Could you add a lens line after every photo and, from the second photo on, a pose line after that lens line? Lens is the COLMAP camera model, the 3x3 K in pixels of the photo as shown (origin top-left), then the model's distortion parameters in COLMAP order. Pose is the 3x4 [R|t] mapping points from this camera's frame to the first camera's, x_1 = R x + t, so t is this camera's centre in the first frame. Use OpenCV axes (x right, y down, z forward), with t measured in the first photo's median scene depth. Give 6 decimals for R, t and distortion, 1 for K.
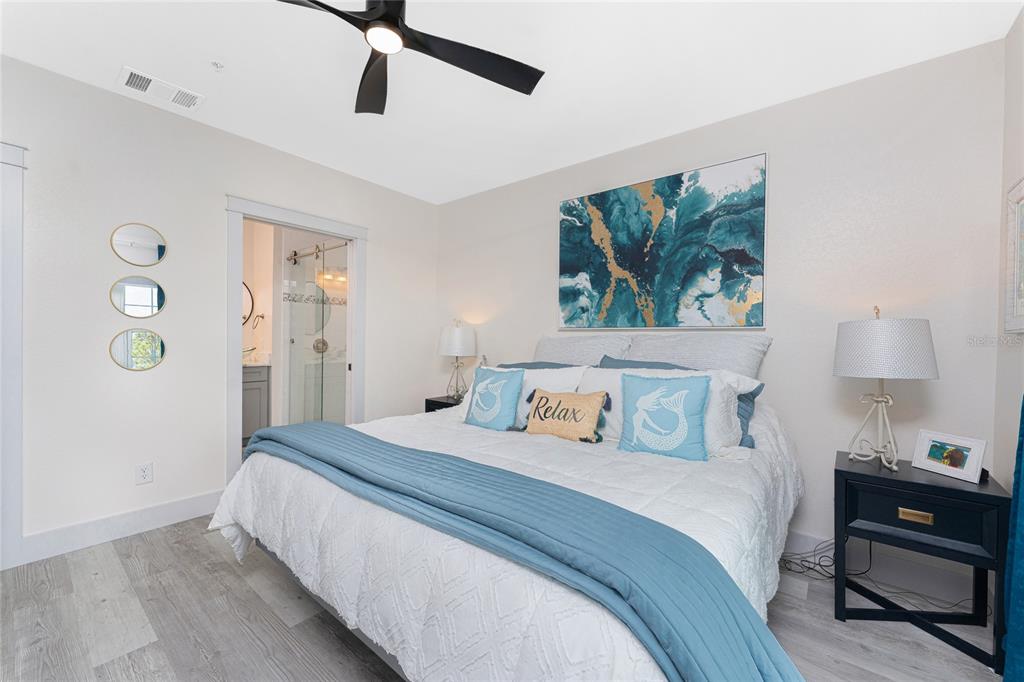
lens RADIAL K [[412.0, 0, 511.2], [0, 412.0, 345.1], [0, 0, 1]] dist [-0.000429, -0.000325]
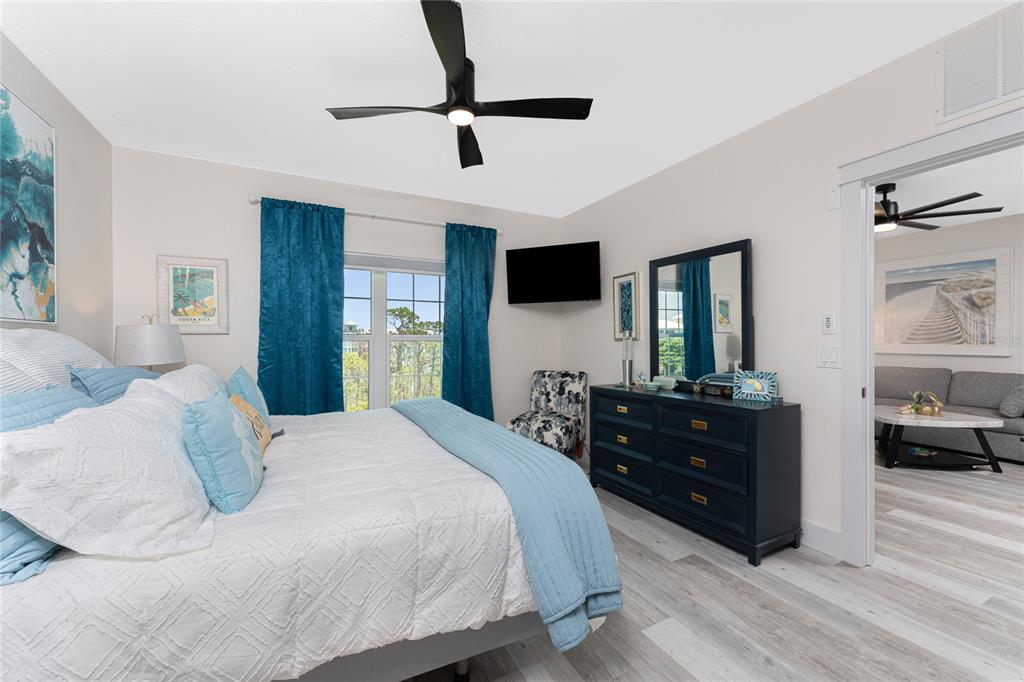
lens RADIAL K [[406.9, 0, 496.8], [0, 406.9, 340.0], [0, 0, 1]] dist [0.000095, -0.000682]
pose [[-0.905986, -0.014873, 0.423047, -0.576721], [-0.010248, 0.999860, 0.013204, -0.026231], [-0.423184, 0.007627, -0.906012, 1.272446]]
